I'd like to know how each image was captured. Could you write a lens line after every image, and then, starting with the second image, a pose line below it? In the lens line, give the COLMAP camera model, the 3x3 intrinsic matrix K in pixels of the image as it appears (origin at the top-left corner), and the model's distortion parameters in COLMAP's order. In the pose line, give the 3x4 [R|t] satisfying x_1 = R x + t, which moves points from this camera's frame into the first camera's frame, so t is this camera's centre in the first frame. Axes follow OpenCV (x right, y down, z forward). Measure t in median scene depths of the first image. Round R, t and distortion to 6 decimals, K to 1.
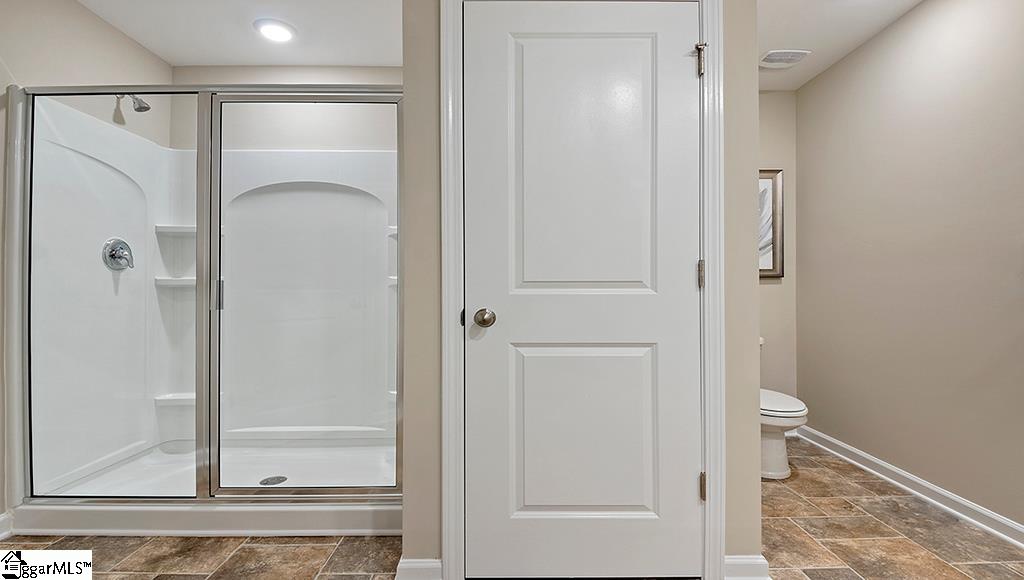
lens RADIAL K [[465.5, 0, 512.0], [0, 465.5, 290.0], [0, 0, 1]] dist [-0.019858, -0.000138]
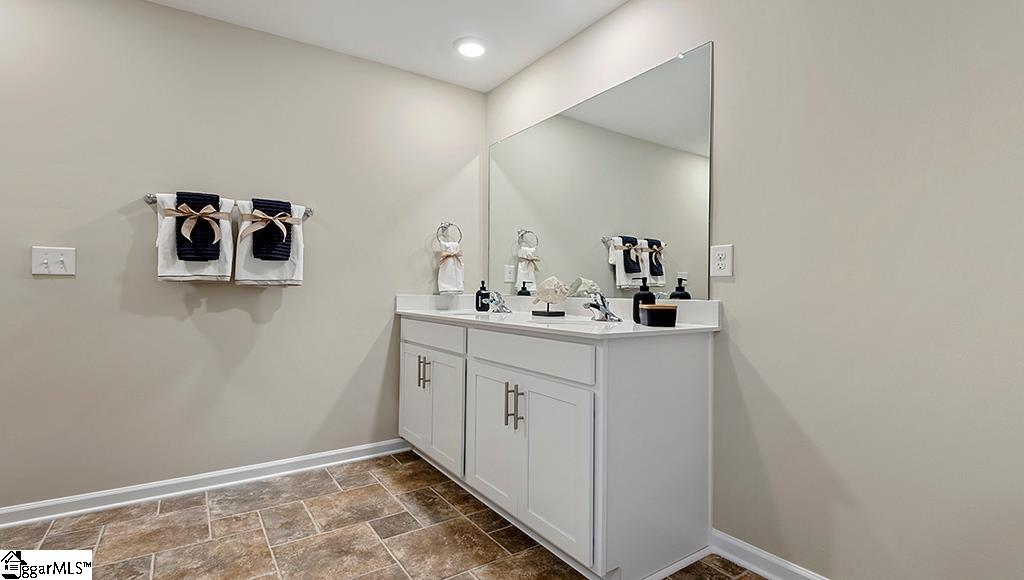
lens RADIAL K [[465.5, 0, 512.0], [0, 465.5, 290.0], [0, 0, 1]] dist [-0.019858, -0.000138]
pose [[-0.556499, -0.003061, 0.830843, -0.398432], [-0.013614, 0.999893, -0.005435, -0.013723], [-0.830737, -0.014335, -0.556481, 1.063654]]
